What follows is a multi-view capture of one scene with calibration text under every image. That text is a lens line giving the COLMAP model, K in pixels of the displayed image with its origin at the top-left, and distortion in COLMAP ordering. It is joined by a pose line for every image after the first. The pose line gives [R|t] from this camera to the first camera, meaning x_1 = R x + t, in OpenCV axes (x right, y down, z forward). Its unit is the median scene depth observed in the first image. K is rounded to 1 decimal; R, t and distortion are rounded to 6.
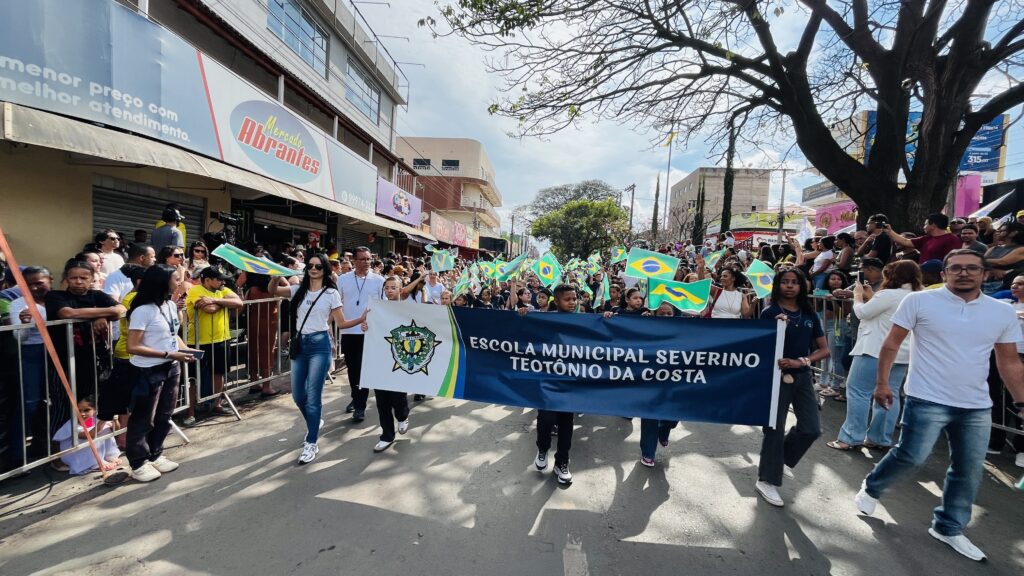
lens RADIAL K [[416.8, 0, 510.2], [0, 416.8, 291.1], [0, 0, 1]] dist [-0.003893, 0.000204]
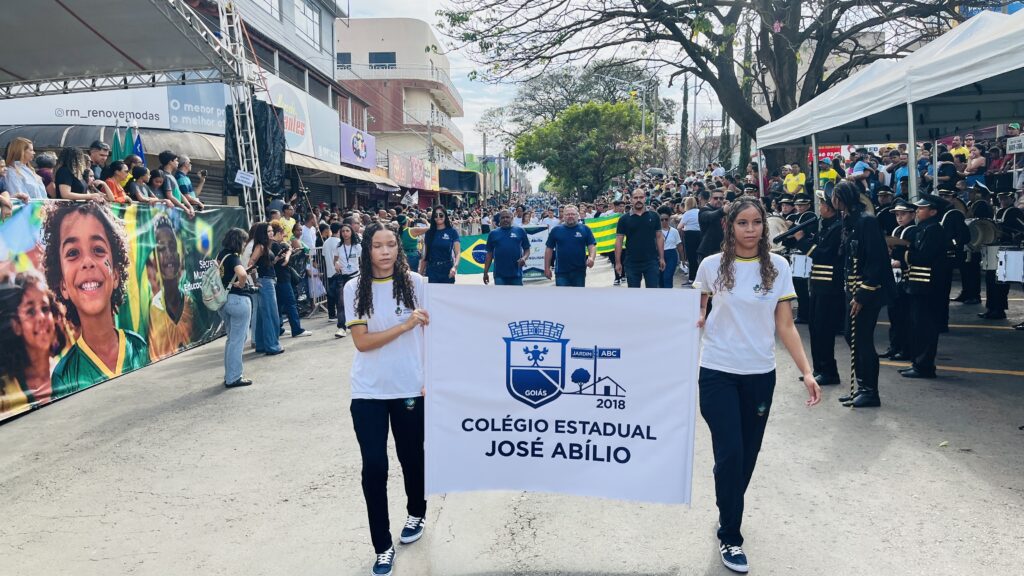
lens RADIAL K [[784.9, 0, 516.0], [0, 784.9, 293.4], [0, 0, 1]] dist [0.047289, -0.053401]
pose [[0.996951, -0.066909, 0.040154, -0.023956], [0.064983, 0.996755, 0.047496, 0.030928], [-0.043201, -0.044742, 0.998064, -0.581581]]
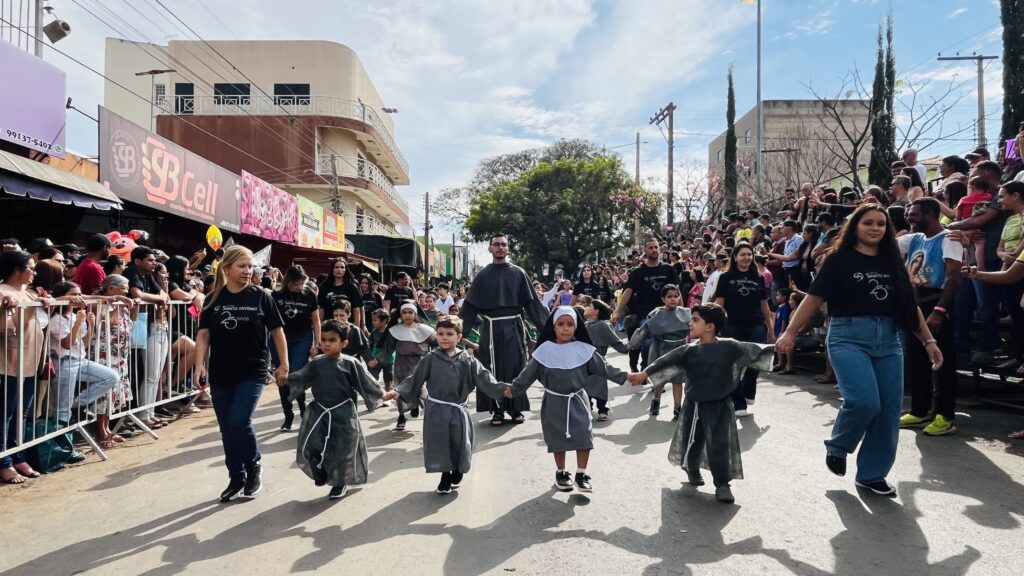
lens RADIAL K [[648.0, 0, 505.7], [0, 648.0, 297.9], [0, 0, 1]] dist [0.003473, -0.008509]
pose [[0.994419, -0.053328, 0.091037, 0.056894], [0.058866, 0.996504, -0.059275, -0.007800], [-0.087558, 0.064303, 0.994082, 0.547100]]
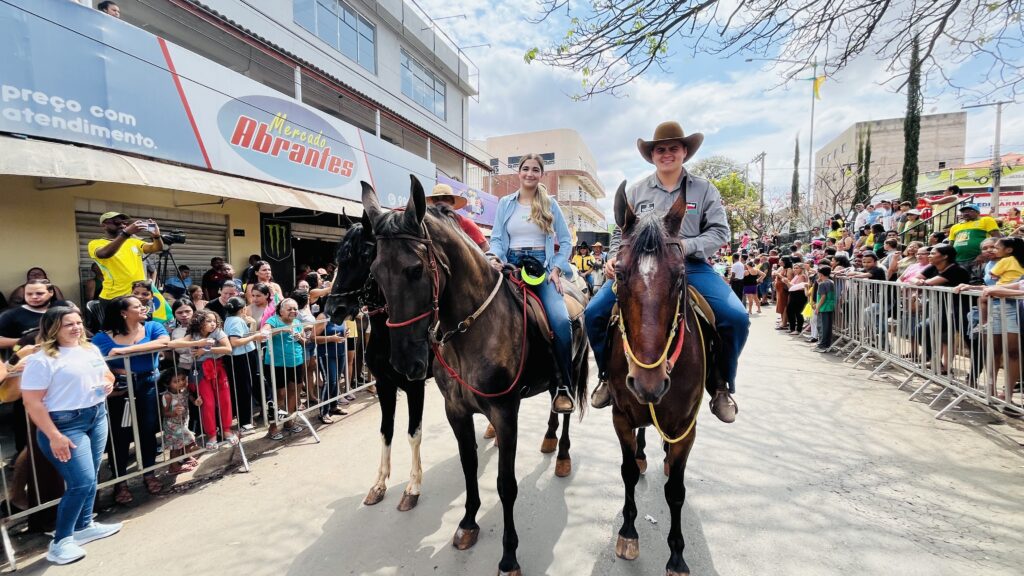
lens RADIAL K [[416.8, 0, 508.9], [0, 416.8, 289.0], [0, 0, 1]] dist [-0.003893, 0.000204]
pose [[0.961085, -0.045356, -0.272504, 0.049581], [0.045800, 0.998939, -0.004734, -0.014014], [0.272430, -0.007931, 0.962143, 0.140645]]
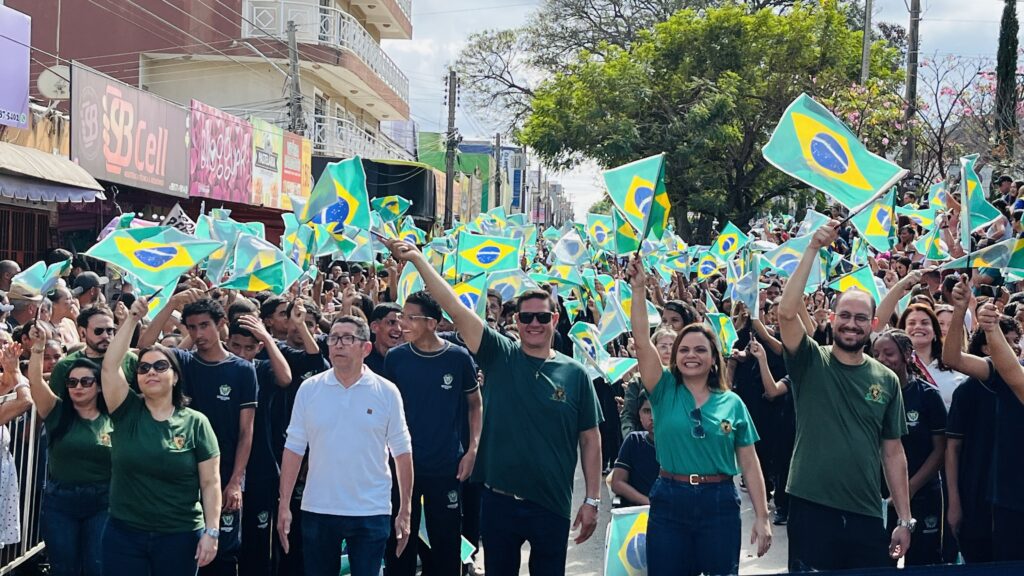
lens RADIAL K [[1563.1, 0, 519.9], [0, 1563.1, 286.7], [0, 0, 1]] dist [0.071739, 0.000000]
pose [[0.999178, -0.023993, 0.032689, 0.032911], [0.025319, 0.998847, -0.040790, -0.023318], [-0.031672, 0.041584, 0.998633, 0.111692]]
